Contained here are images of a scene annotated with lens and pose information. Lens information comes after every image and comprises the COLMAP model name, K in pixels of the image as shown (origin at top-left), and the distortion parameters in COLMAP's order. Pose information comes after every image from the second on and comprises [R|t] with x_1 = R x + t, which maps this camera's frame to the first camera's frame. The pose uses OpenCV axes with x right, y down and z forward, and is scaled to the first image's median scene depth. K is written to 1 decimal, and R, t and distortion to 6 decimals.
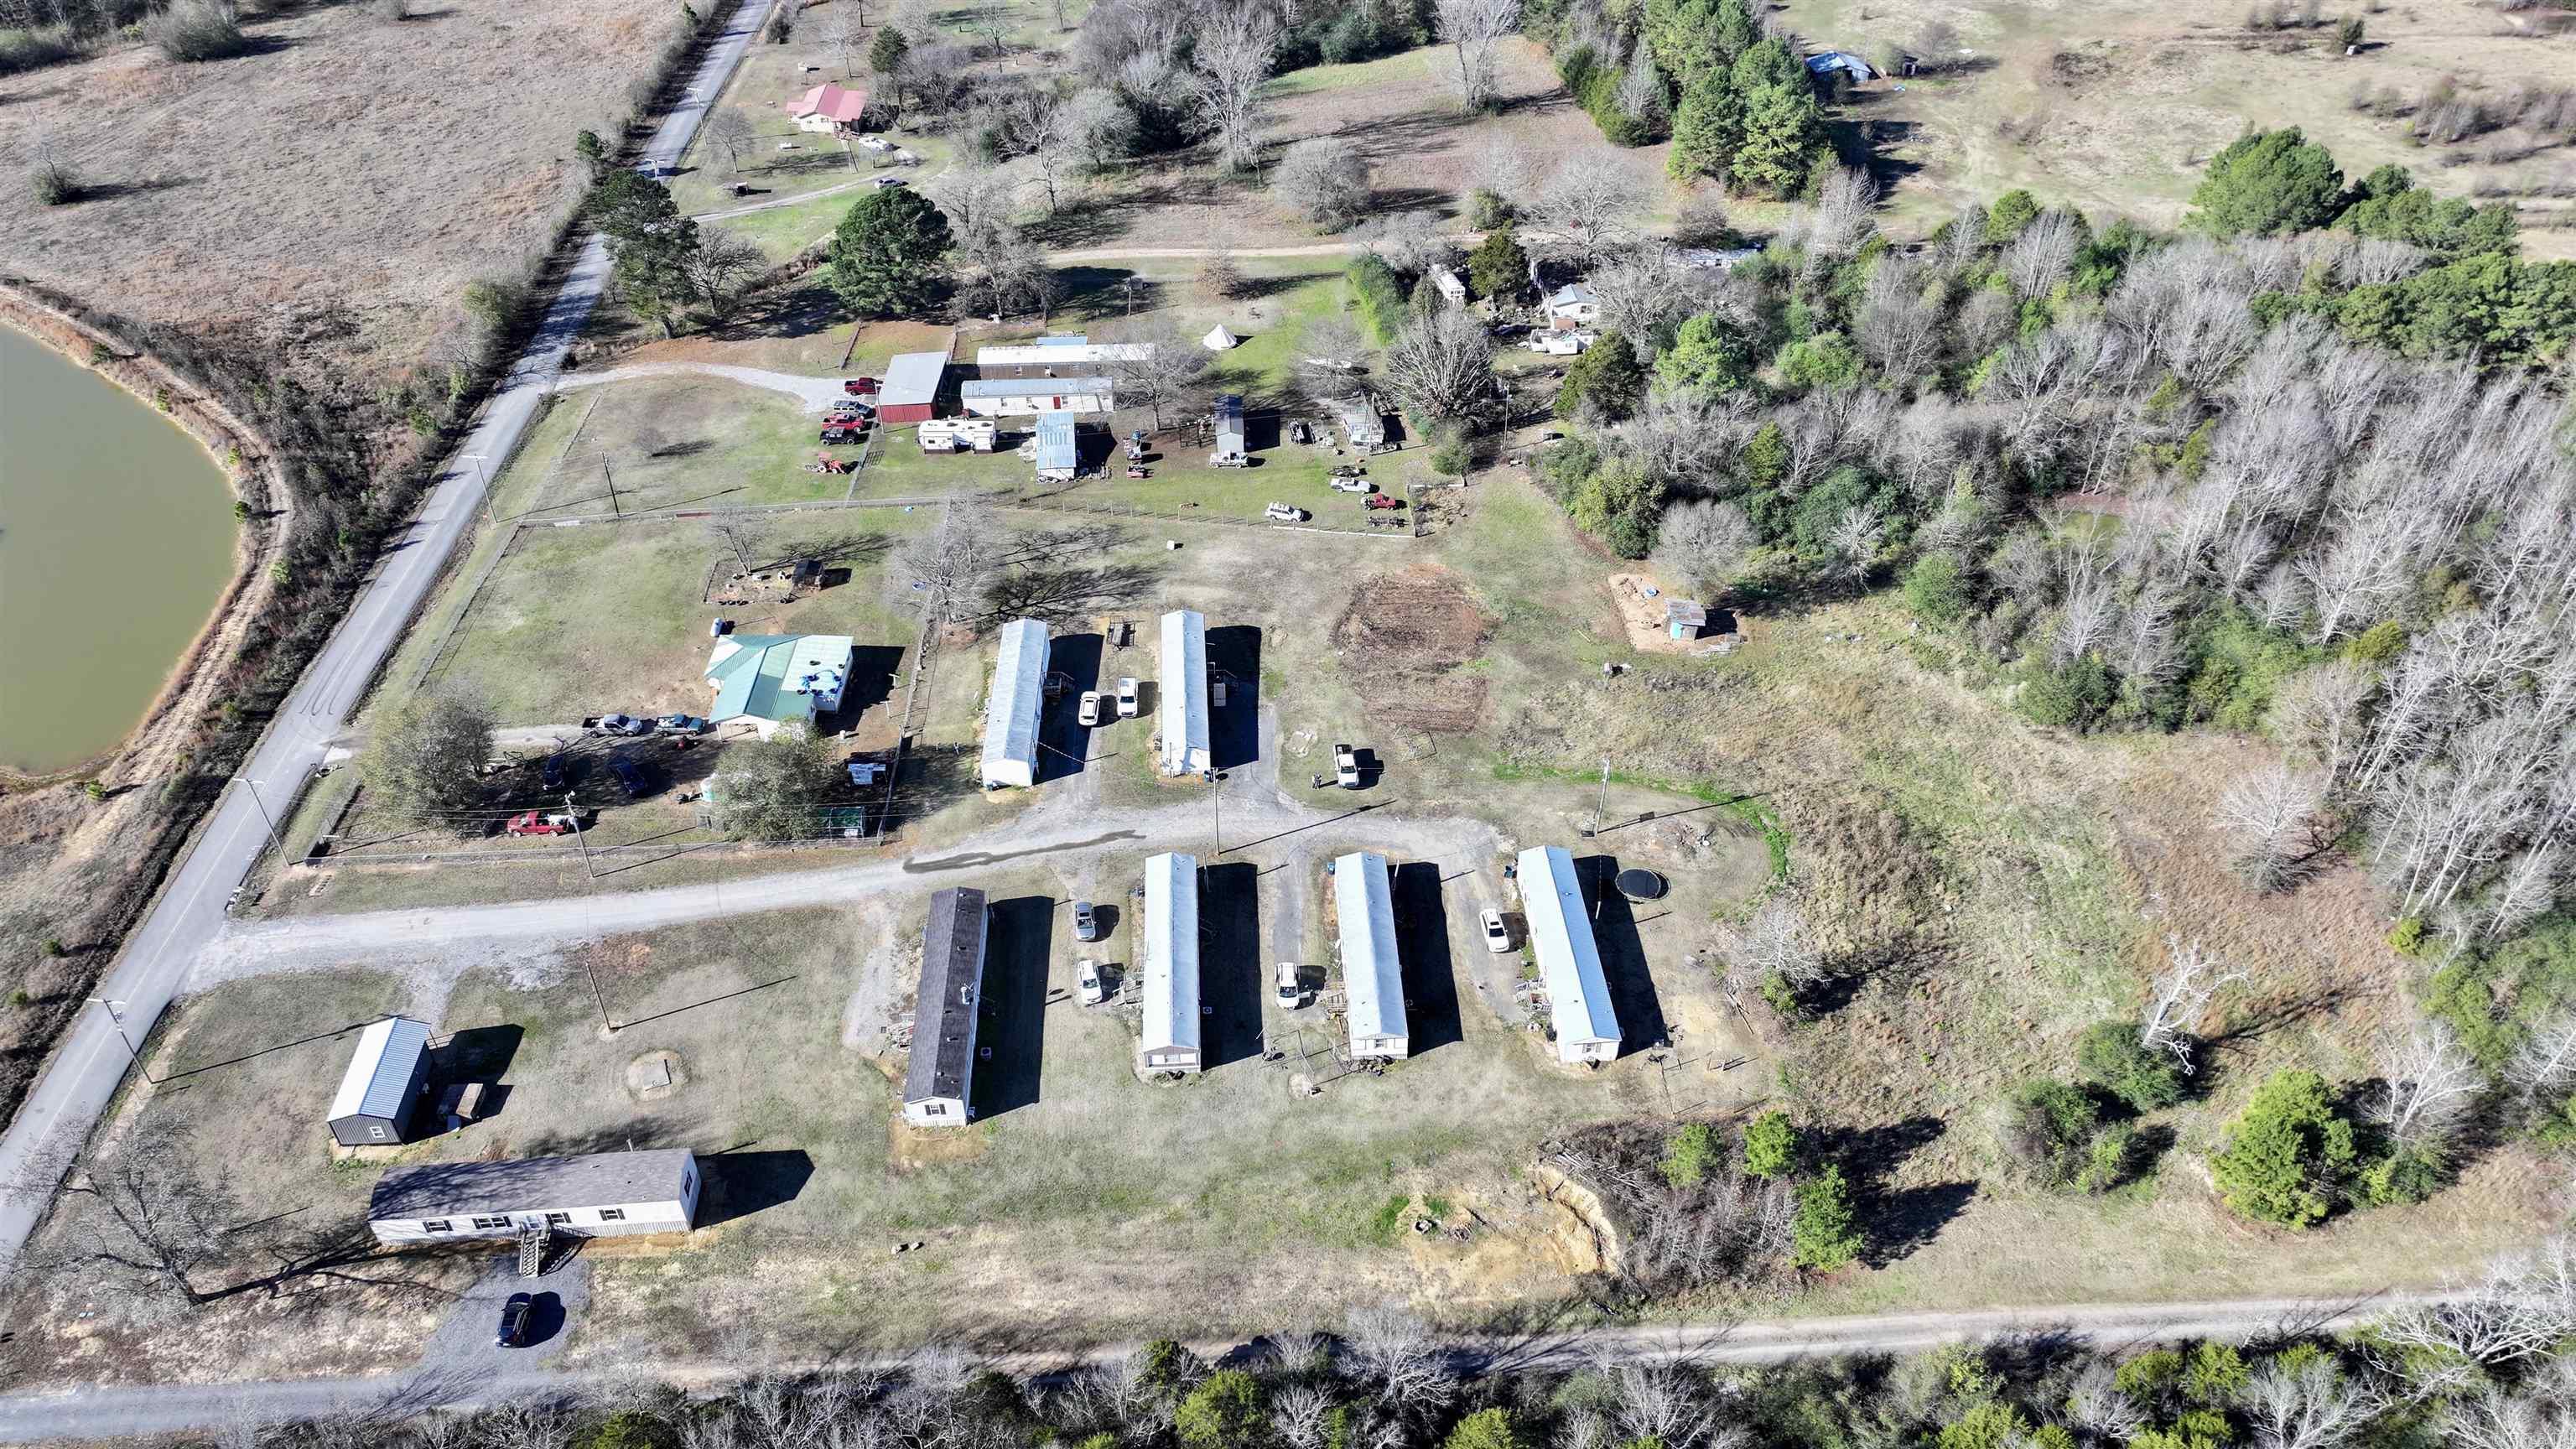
lens RADIAL K [[1811.5, 0, 1293.9], [0, 1811.5, 721.0], [0, 0, 1]] dist [0.001080, 0.013407]
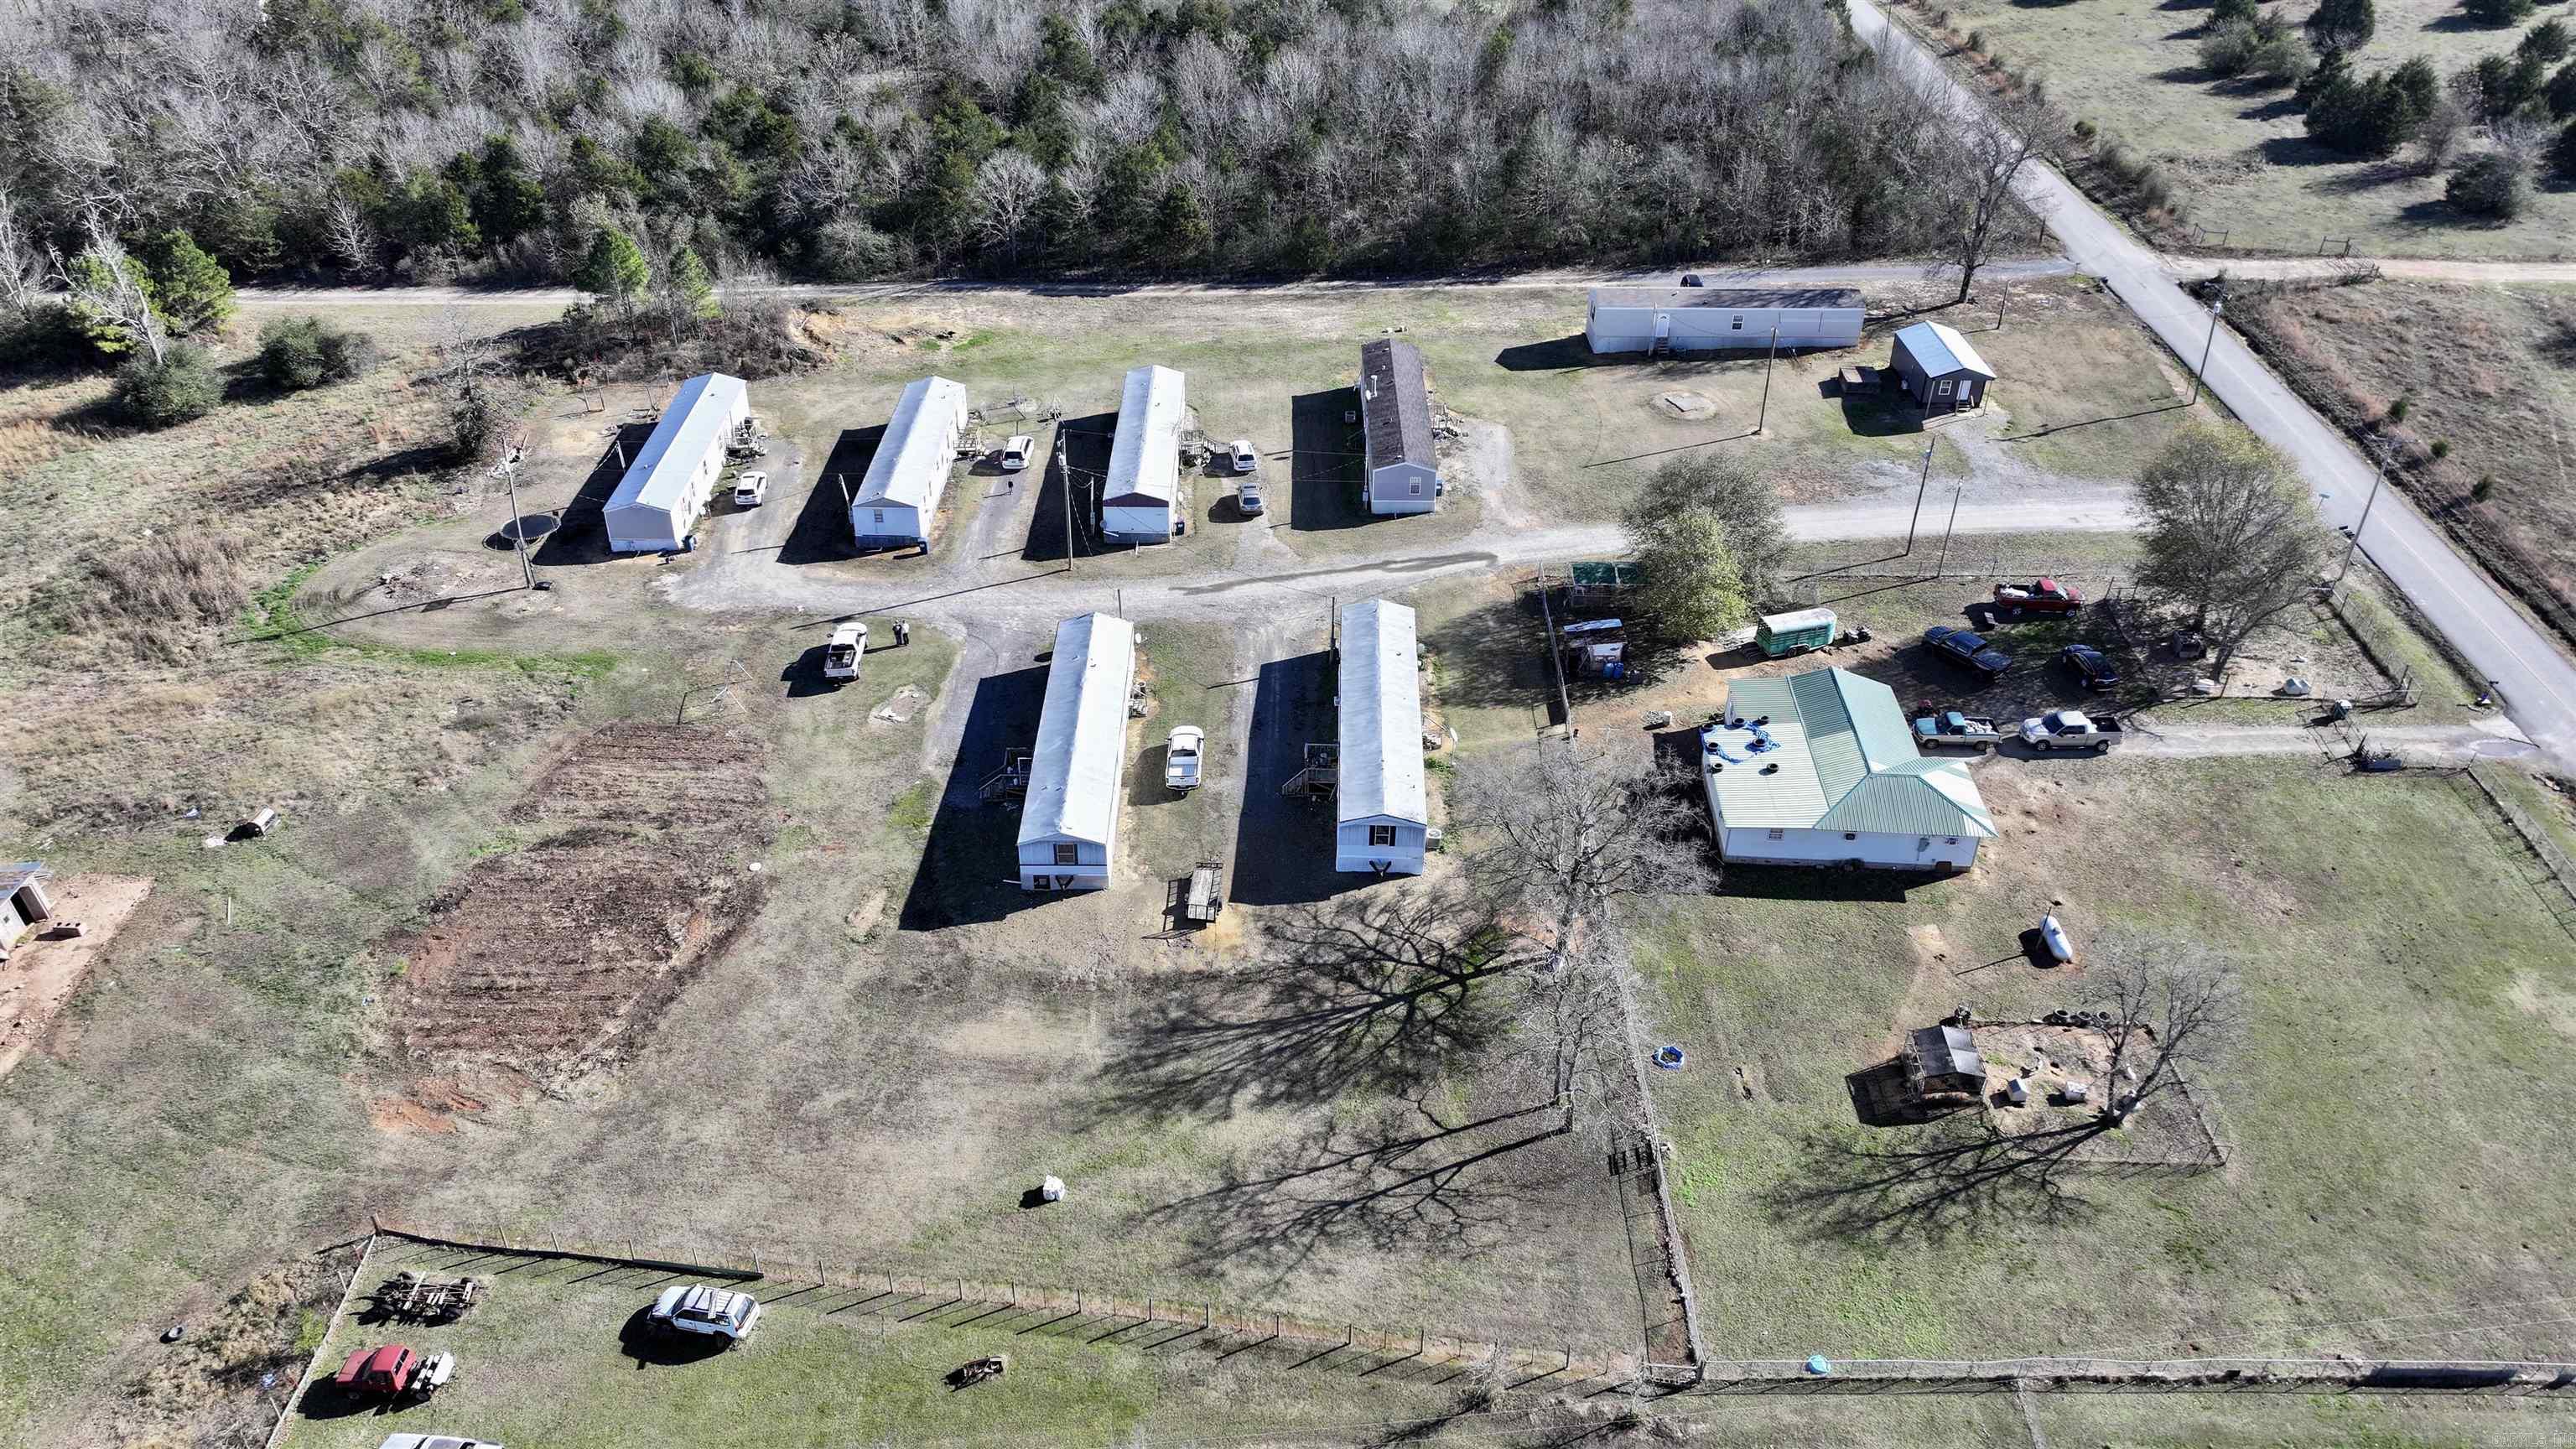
lens RADIAL K [[1805.1, 0, 1291.8], [0, 1805.1, 725.1], [0, 0, 1]] dist [0.007626, 0.001815]
pose [[-0.998669, -0.037425, 0.035503, -0.144264], [0.023453, 0.283586, 0.958660, -0.547205], [-0.045946, 0.958216, -0.282330, 1.147852]]
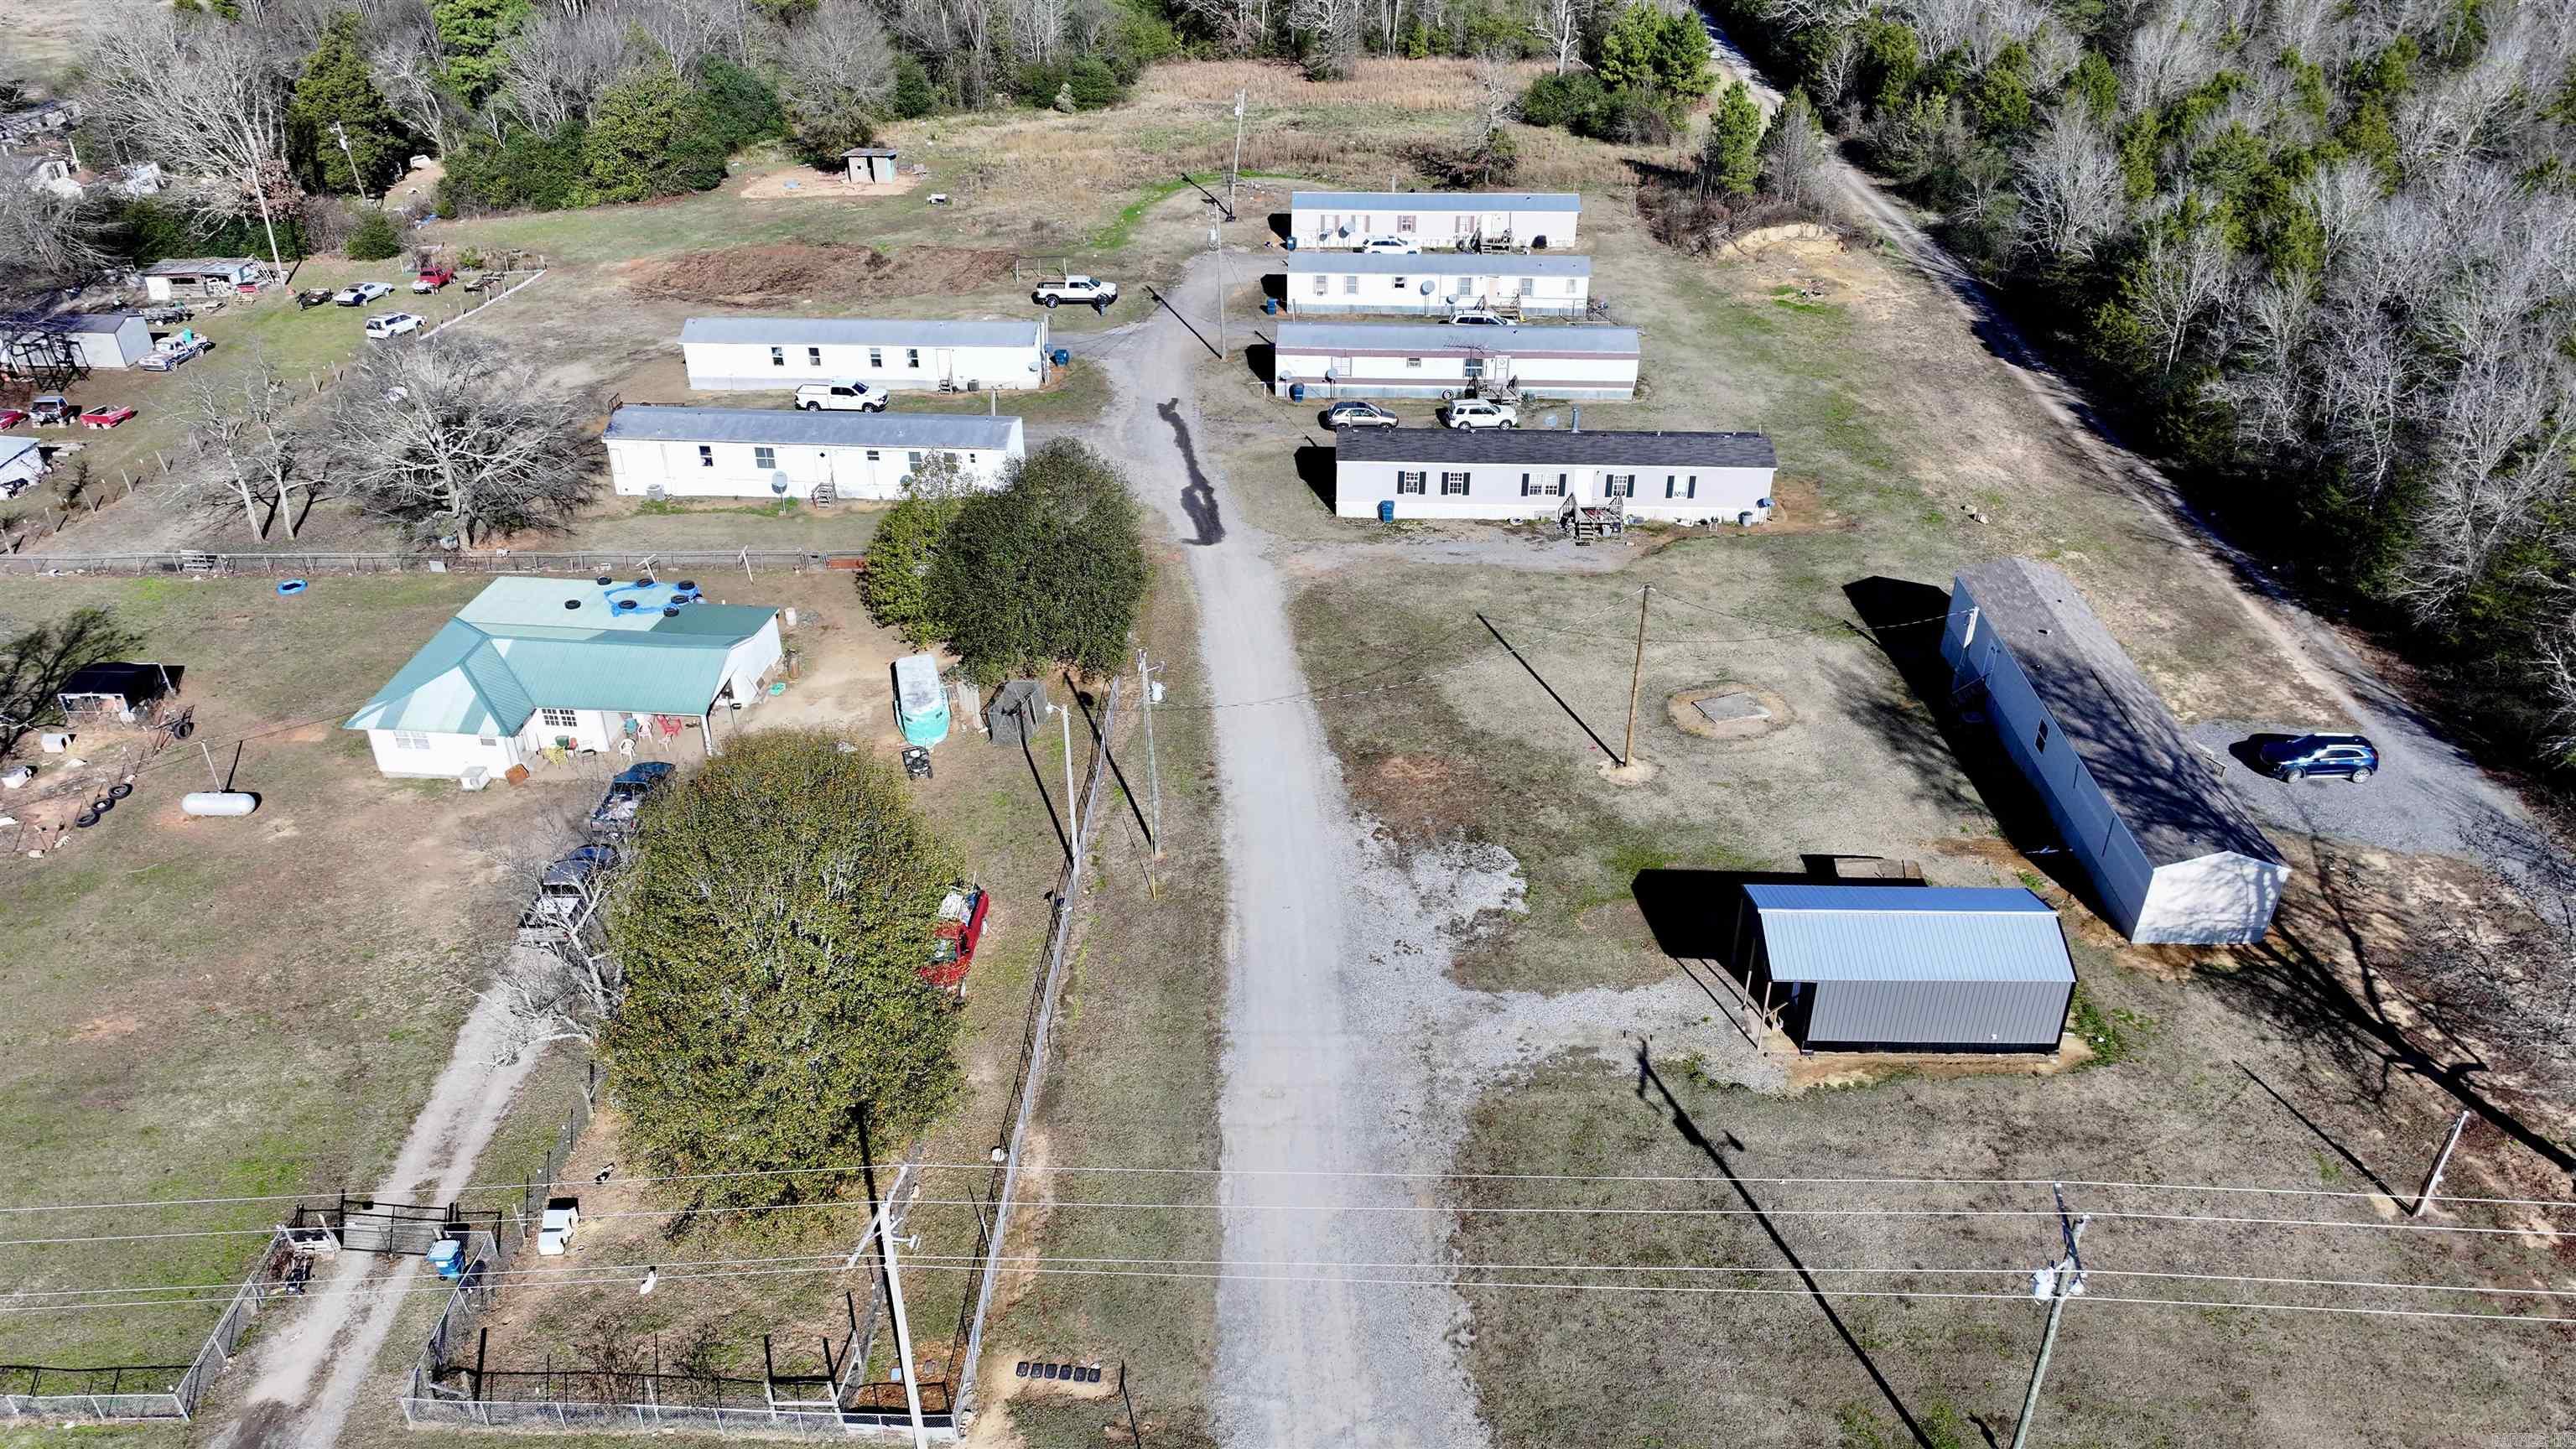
lens RADIAL K [[1811.5, 0, 1293.9], [0, 1811.5, 721.0], [0, 0, 1]] dist [0.001080, 0.013407]
pose [[0.084801, -0.519992, 0.849951, -0.647509], [0.637235, 0.684073, 0.354931, -0.057438], [-0.765990, 0.511520, 0.389367, 0.707148]]
